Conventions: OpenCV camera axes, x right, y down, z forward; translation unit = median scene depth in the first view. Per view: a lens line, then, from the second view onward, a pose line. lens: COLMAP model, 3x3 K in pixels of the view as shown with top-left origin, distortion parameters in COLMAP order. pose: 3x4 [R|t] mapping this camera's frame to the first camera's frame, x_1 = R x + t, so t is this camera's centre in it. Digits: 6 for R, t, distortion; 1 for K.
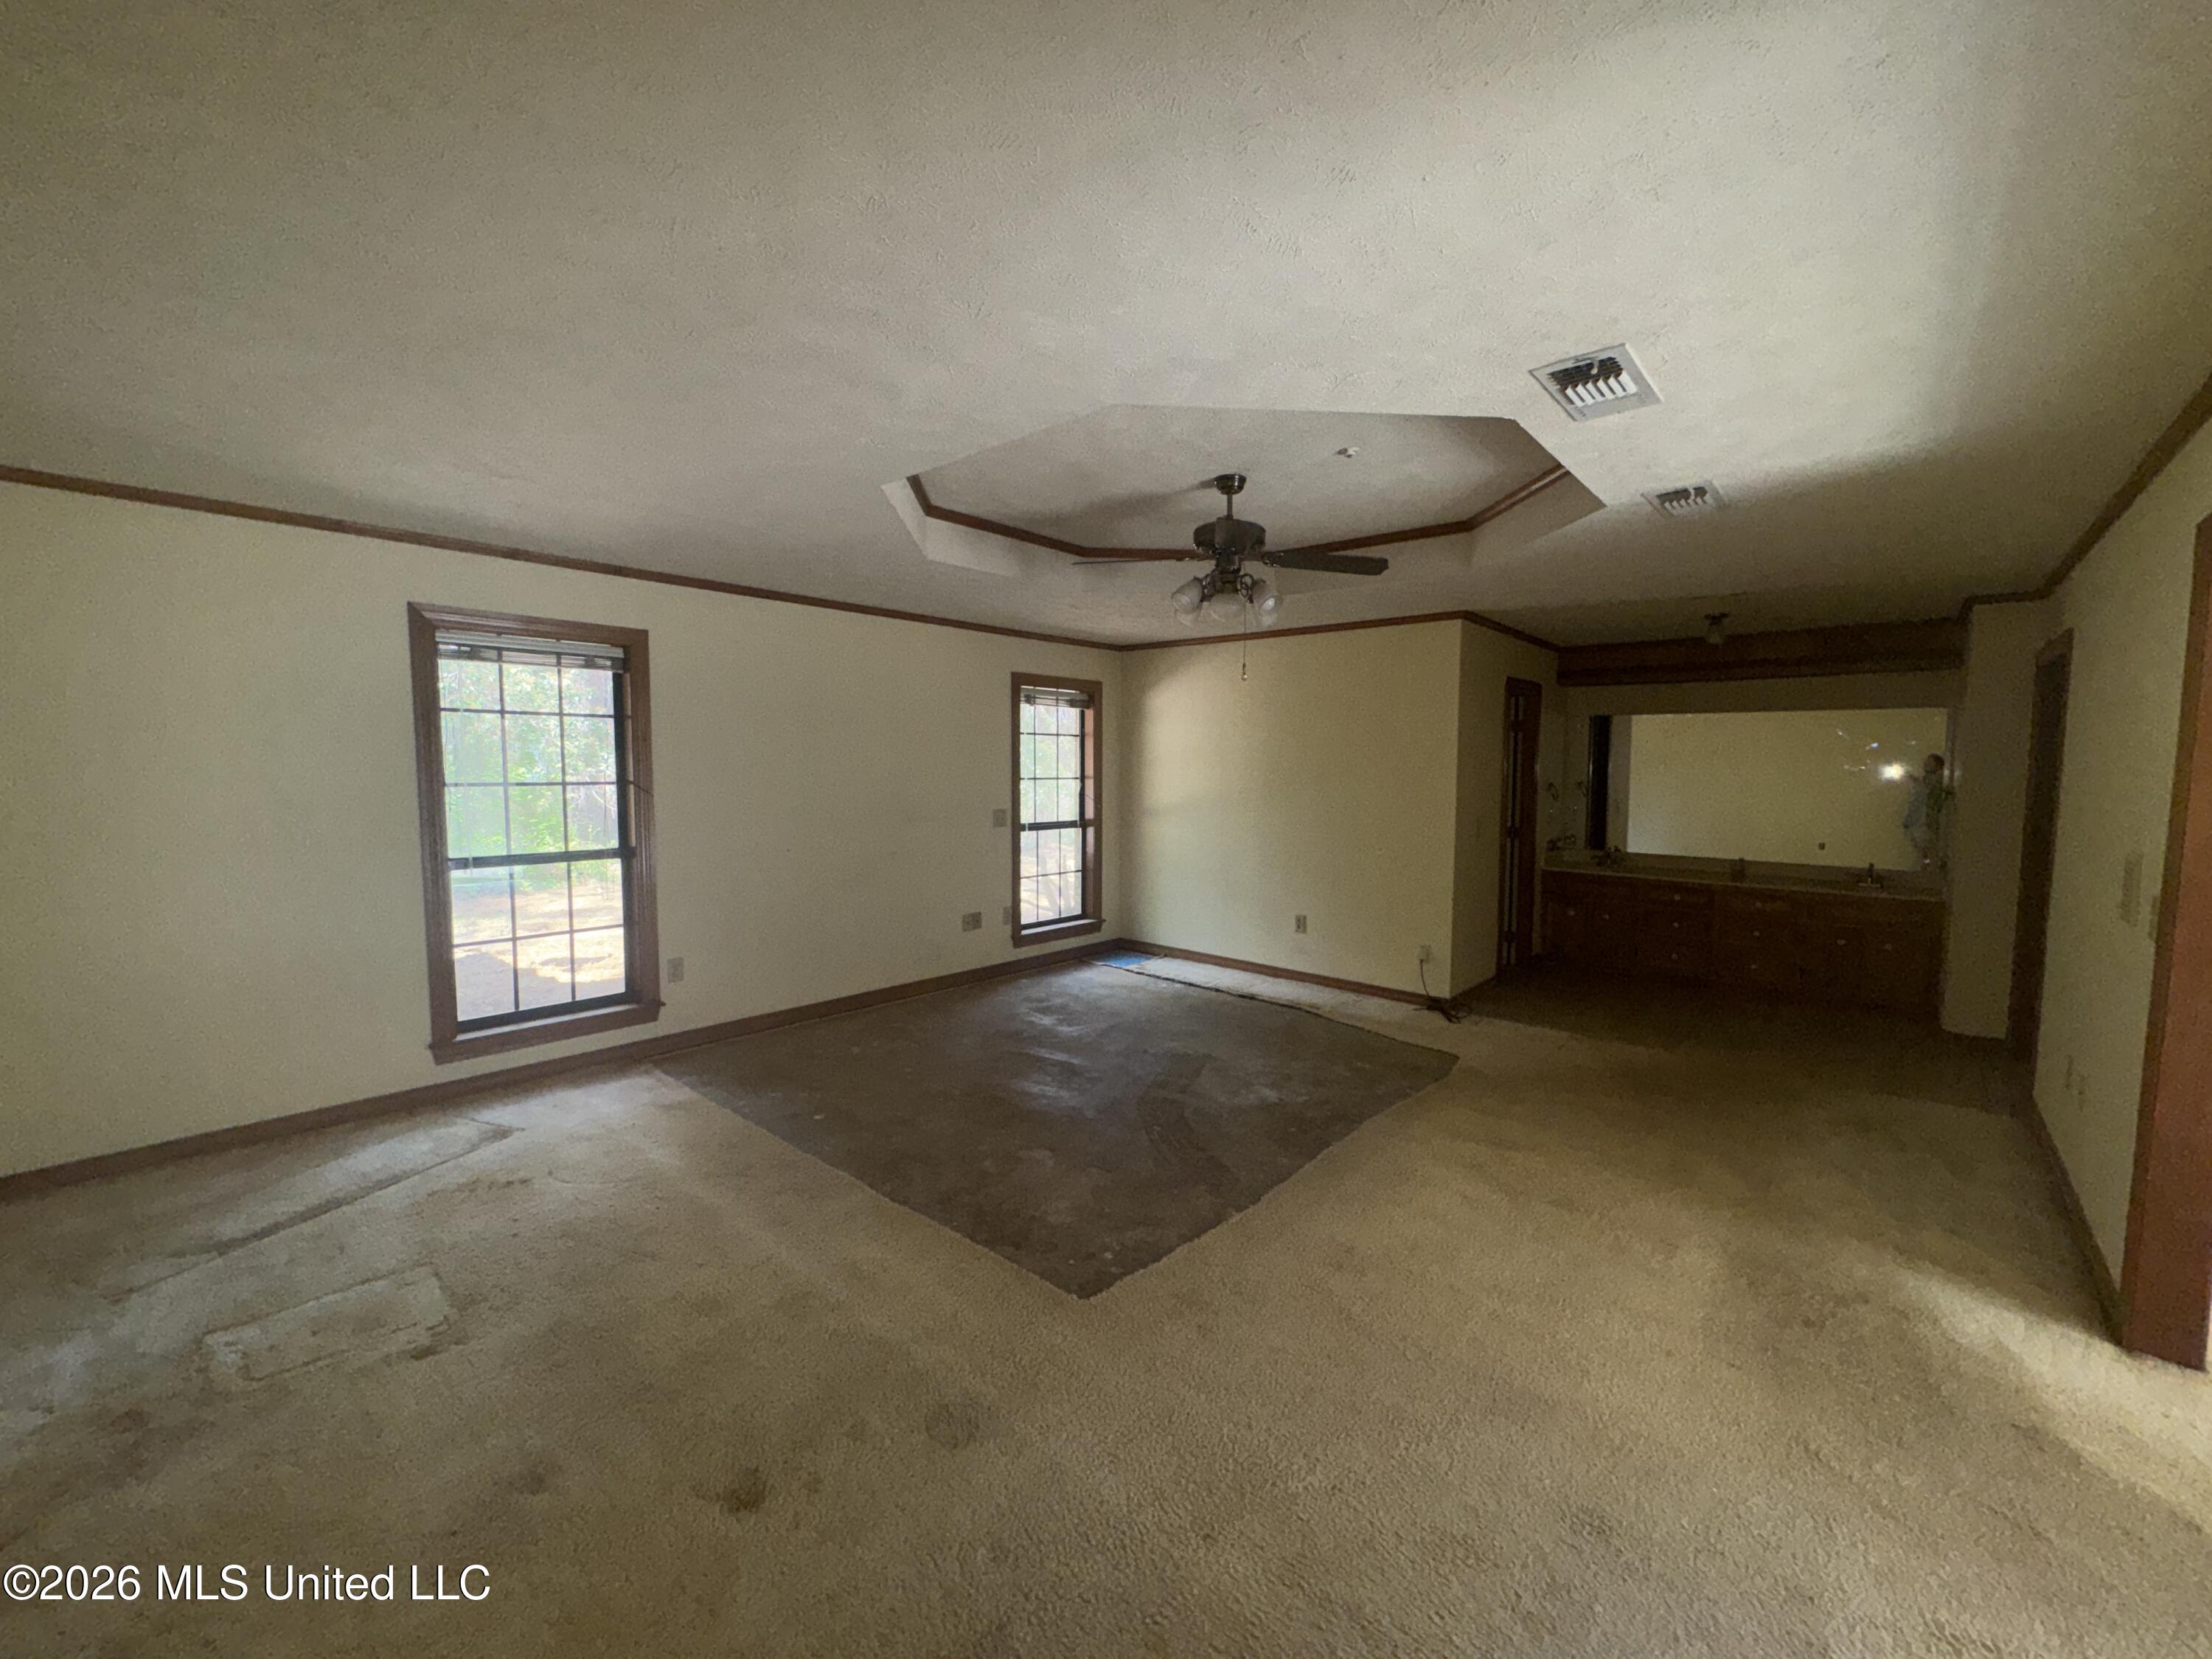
lens RADIAL K [[888.0, 0, 1111.3], [0, 888.0, 823.4], [0, 0, 1]] dist [0.003372, 0.000196]
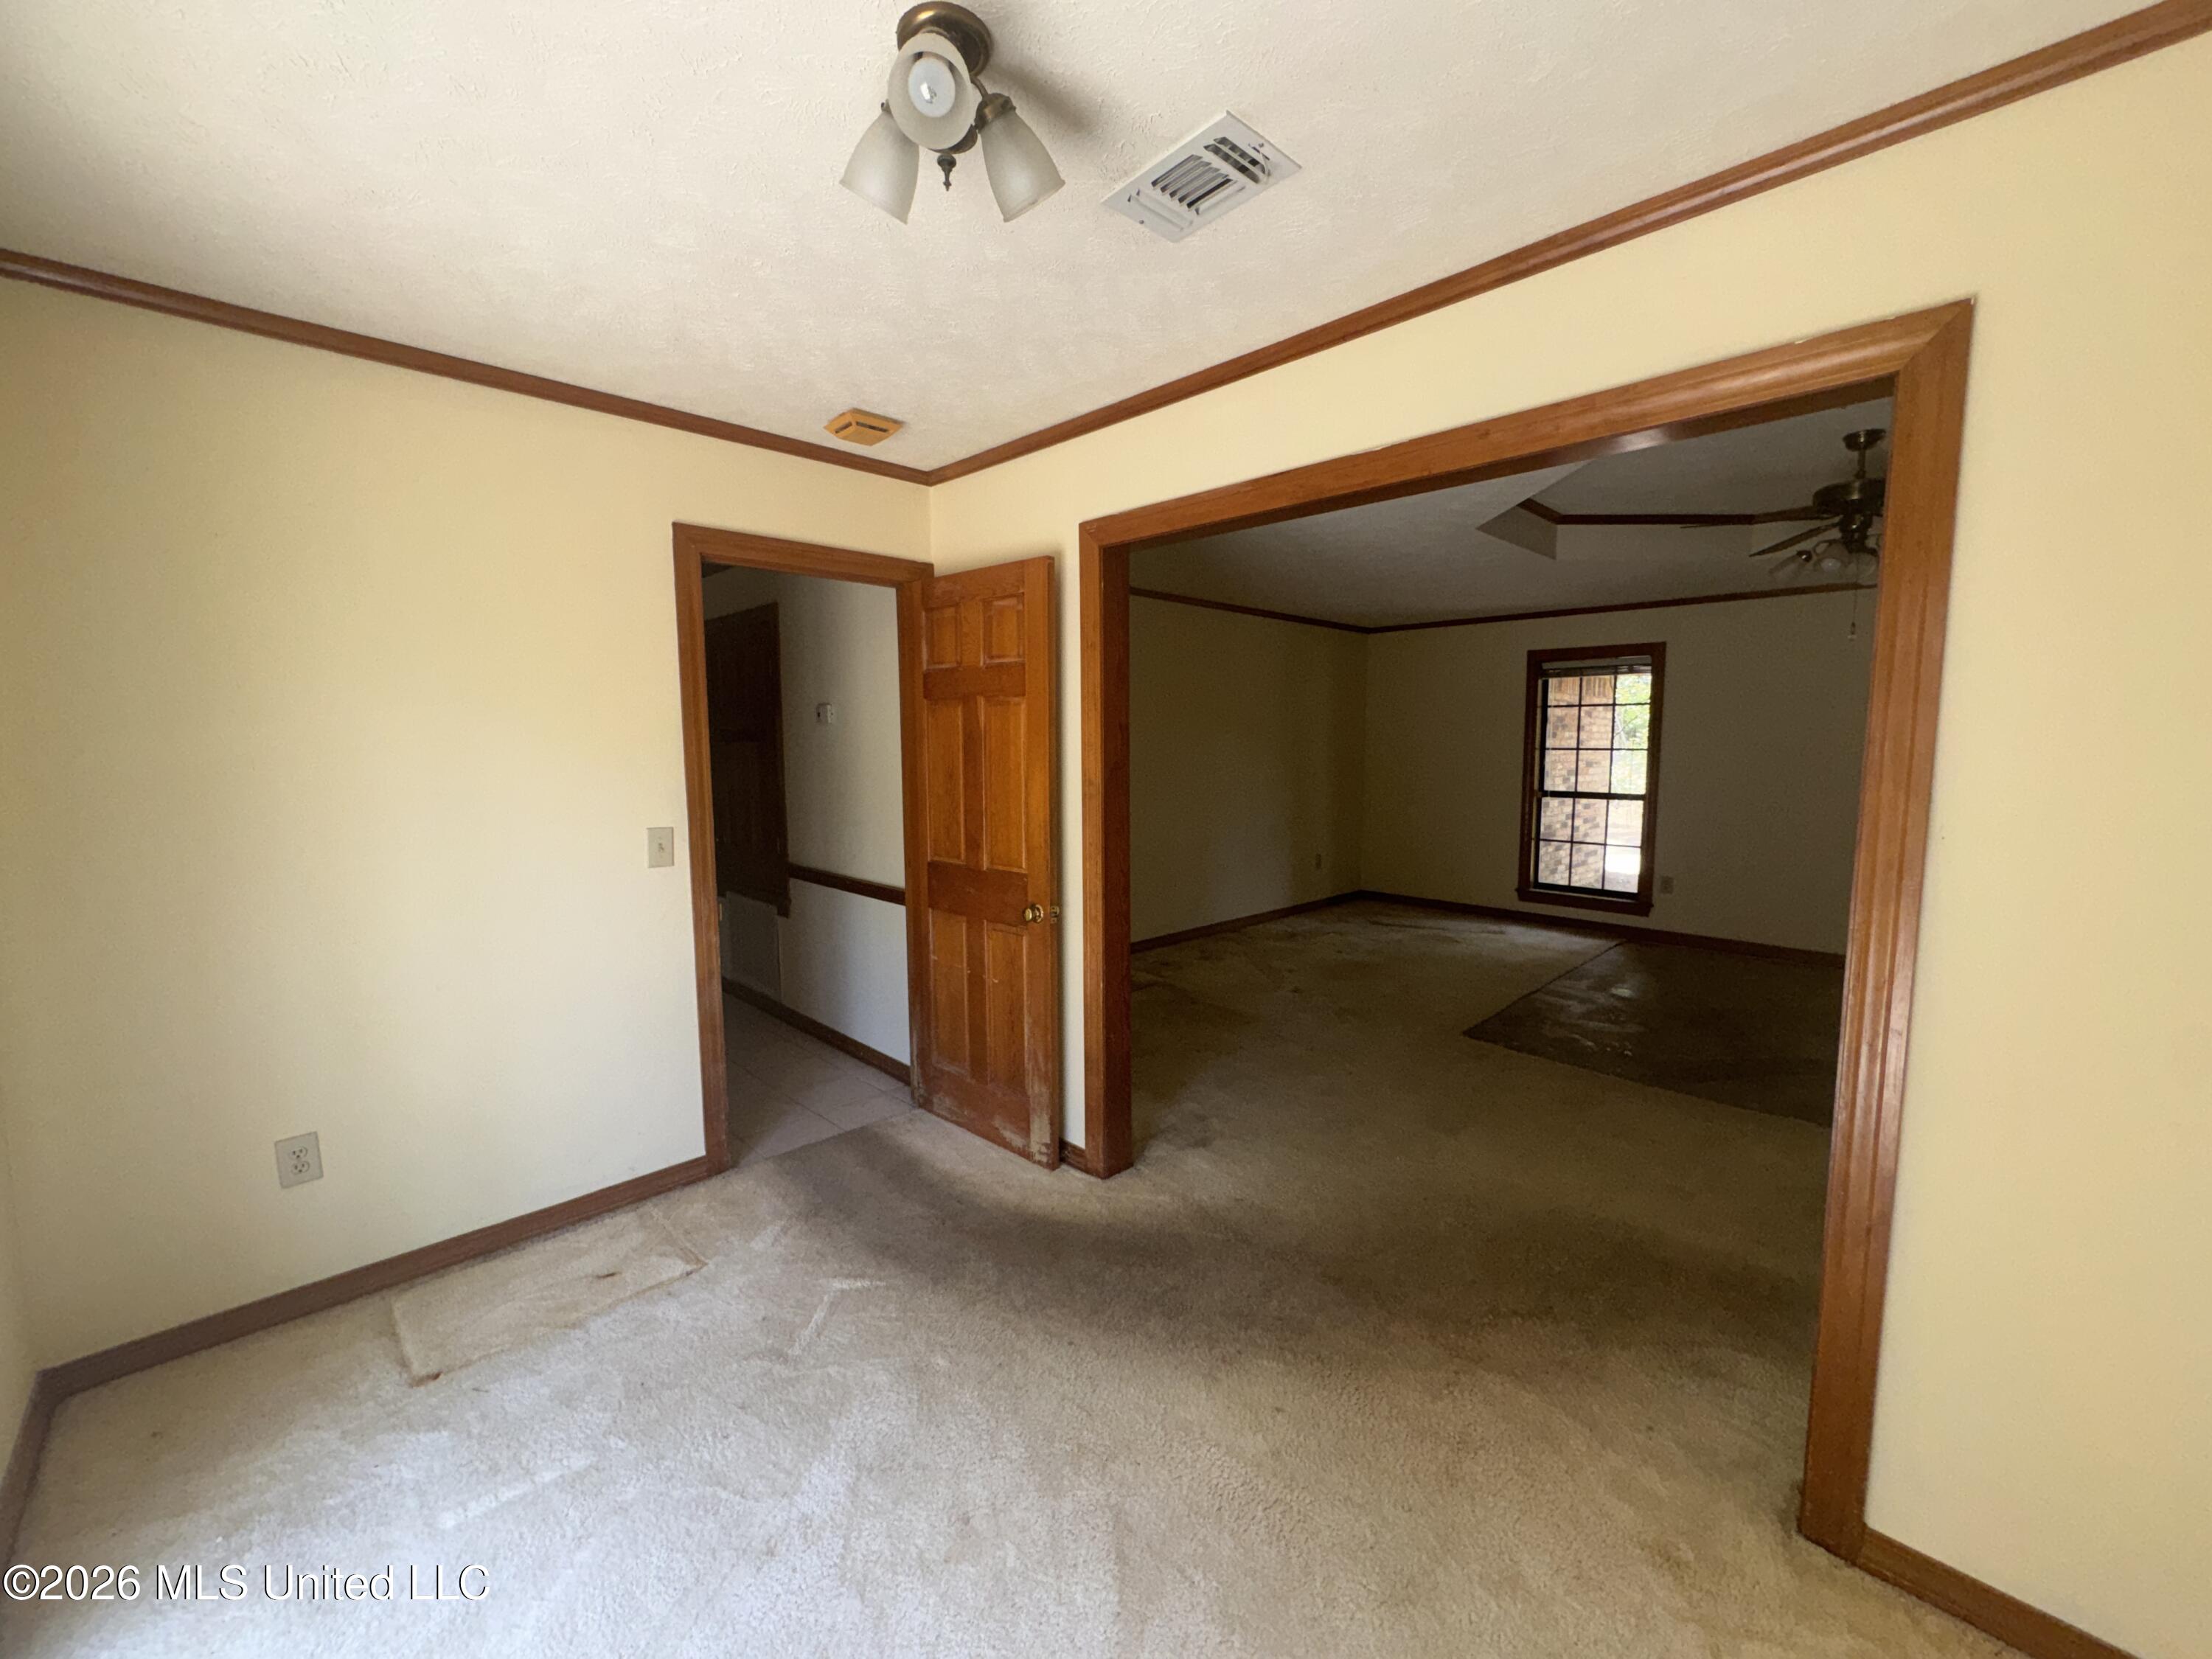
lens RADIAL K [[888.0, 0, 1107.6], [0, 888.0, 834.2], [0, 0, 1]] dist [0.003372, 0.000196]
pose [[-0.078719, 0.086254, -0.993158, 0.947256], [-0.076151, 0.992819, 0.092260, 0.023765], [0.993984, 0.082893, -0.071585, 0.229255]]
